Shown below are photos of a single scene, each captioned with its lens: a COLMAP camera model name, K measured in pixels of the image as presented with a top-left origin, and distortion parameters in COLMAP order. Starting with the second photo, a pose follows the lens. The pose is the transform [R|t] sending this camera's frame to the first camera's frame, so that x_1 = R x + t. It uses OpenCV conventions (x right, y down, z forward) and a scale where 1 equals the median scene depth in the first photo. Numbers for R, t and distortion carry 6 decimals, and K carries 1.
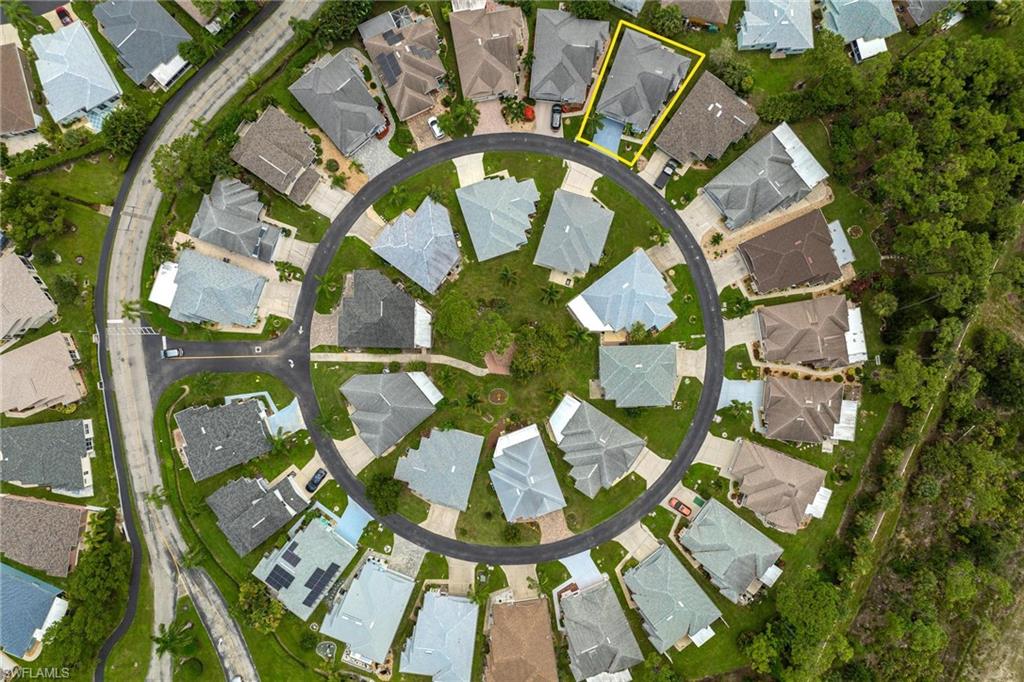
lens RADIAL K [[729.7, 0, 505.6], [0, 729.7, 344.9], [0, 0, 1]] dist [-0.007957, -0.006029]
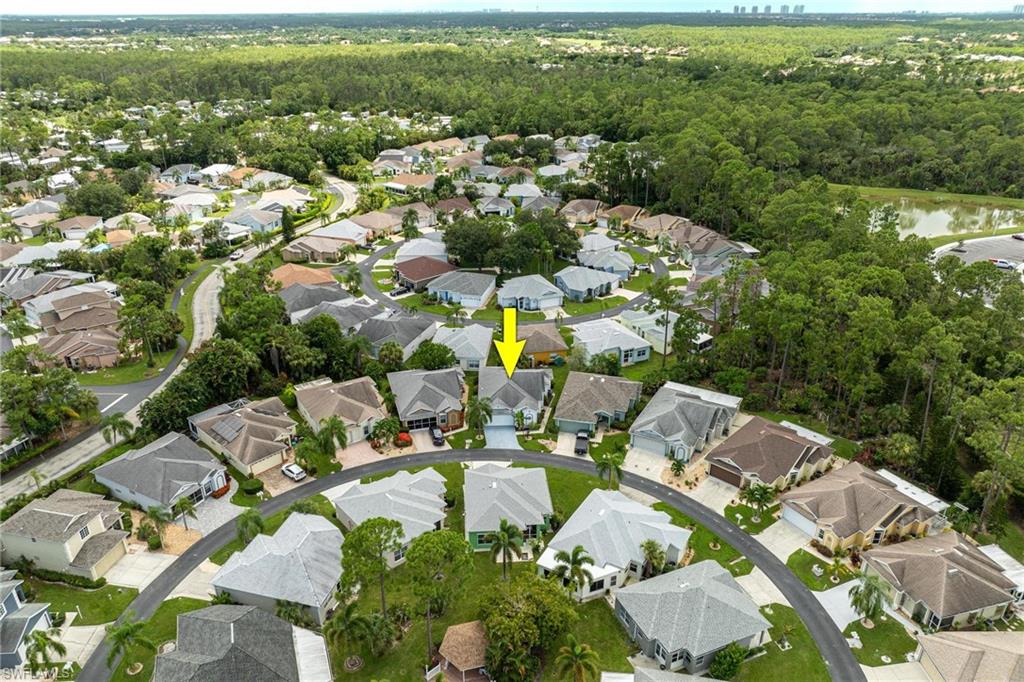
lens RADIAL K [[729.7, 0, 505.6], [0, 729.7, 344.9], [0, 0, 1]] dist [-0.007957, -0.006029]
pose [[0.930857, -0.146706, 0.334638, -0.125464], [0.365348, 0.386639, -0.846777, 0.398558], [-0.005157, 0.910487, 0.413505, 0.551578]]
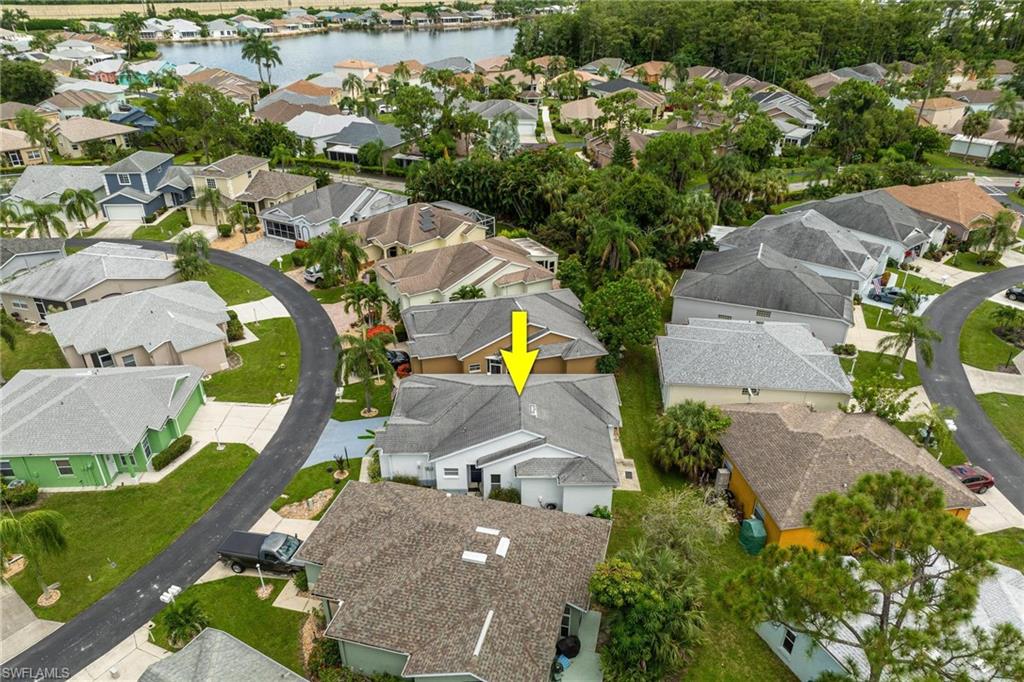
lens RADIAL K [[729.7, 0, 505.6], [0, 729.7, 344.9], [0, 0, 1]] dist [-0.007957, -0.006029]
pose [[0.343468, 0.449642, -0.824532, 0.471108], [-0.939164, 0.165635, -0.300893, -0.249546], [0.001277, 0.877717, 0.479177, 0.770380]]
